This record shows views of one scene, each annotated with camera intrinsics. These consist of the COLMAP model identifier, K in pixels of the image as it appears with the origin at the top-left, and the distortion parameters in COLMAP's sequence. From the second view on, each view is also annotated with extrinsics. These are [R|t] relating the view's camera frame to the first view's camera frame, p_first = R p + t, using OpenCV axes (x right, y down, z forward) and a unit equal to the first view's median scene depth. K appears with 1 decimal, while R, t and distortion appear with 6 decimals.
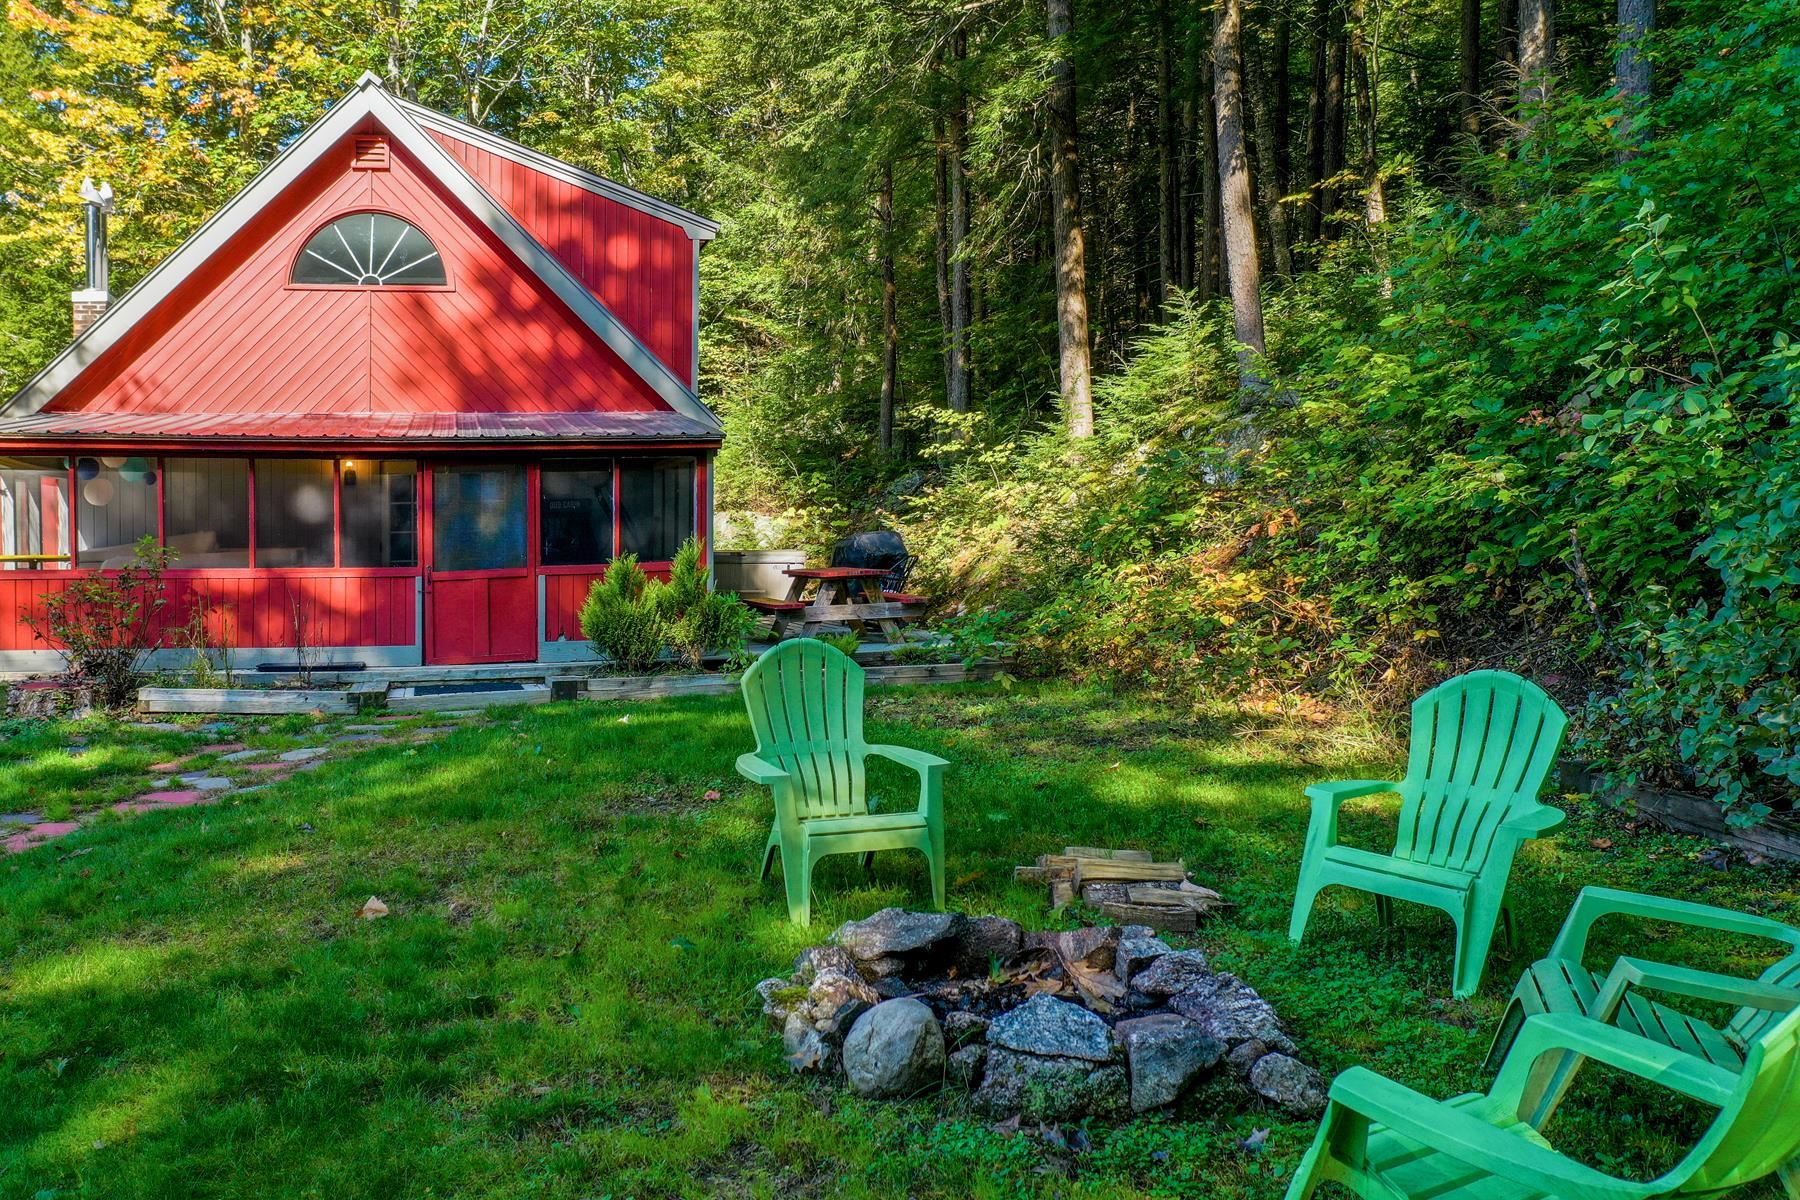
lens RADIAL K [[1775.1, 0, 893.9], [0, 1775.1, 589.7], [0, 0, 1]] dist [0.025538, 0.000000]
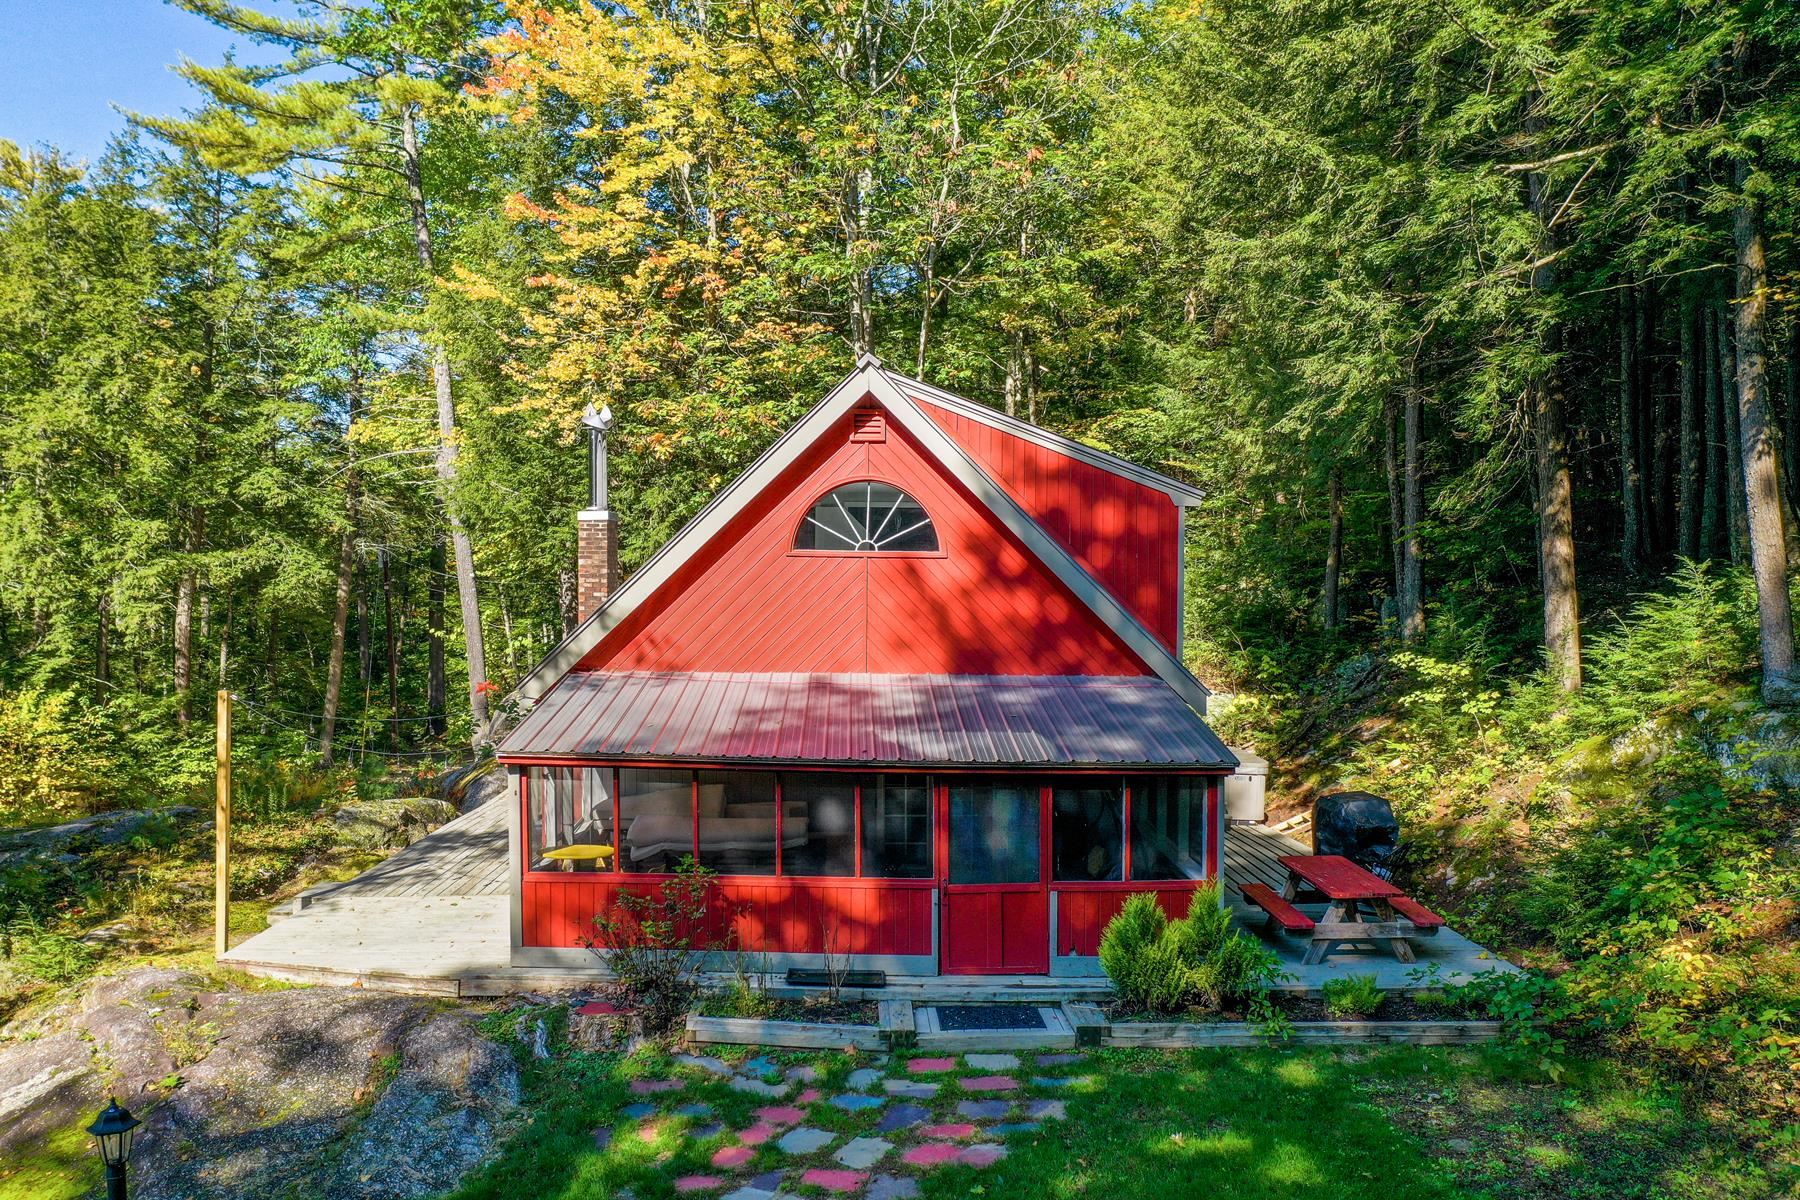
lens RADIAL K [[1694.1, 0, 961.6], [0, 1694.1, 514.7], [0, 0, 1]] dist [0.022305, 0.000000]
pose [[0.988131, -0.000826, -0.153614, -0.086956], [0.001139, 0.999997, 0.001947, -0.195218], [0.153612, -0.002099, 0.988129, 0.028371]]
